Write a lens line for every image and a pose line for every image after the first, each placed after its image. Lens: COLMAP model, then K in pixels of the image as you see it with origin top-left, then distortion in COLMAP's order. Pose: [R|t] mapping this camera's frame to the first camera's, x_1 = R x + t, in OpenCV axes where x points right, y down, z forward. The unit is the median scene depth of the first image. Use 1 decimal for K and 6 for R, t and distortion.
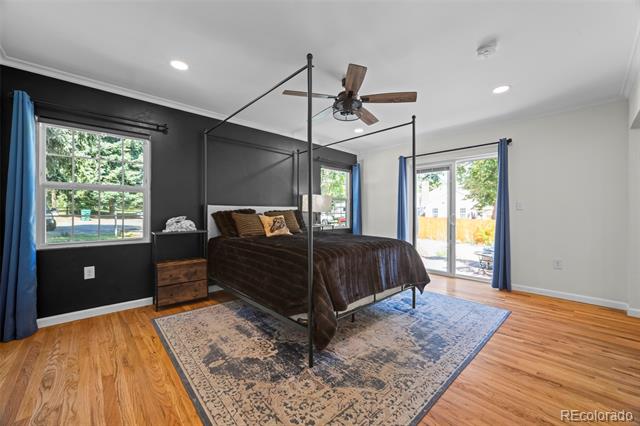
lens RADIAL K [[249.0, 0, 317.5], [0, 249.0, 215.2], [0, 0, 1]] dist [-0.011726, 0.001597]
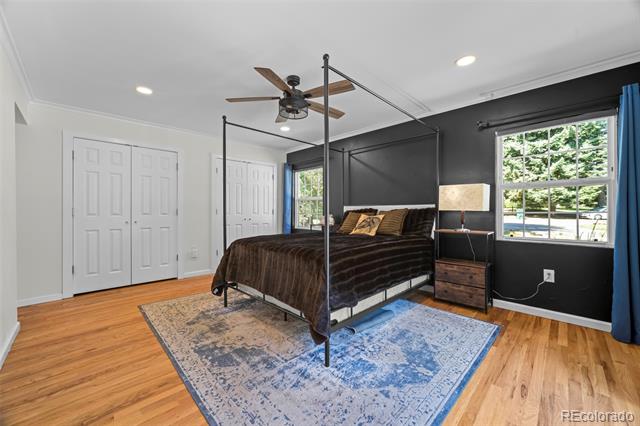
lens RADIAL K [[249.0, 0, 317.4], [0, 249.0, 210.1], [0, 0, 1]] dist [-0.011726, 0.001597]
pose [[0.036317, -0.010008, -0.999290, 1.131962], [-0.008675, 0.999909, -0.010329, -0.005478], [0.999303, 0.009044, 0.036227, 1.072298]]
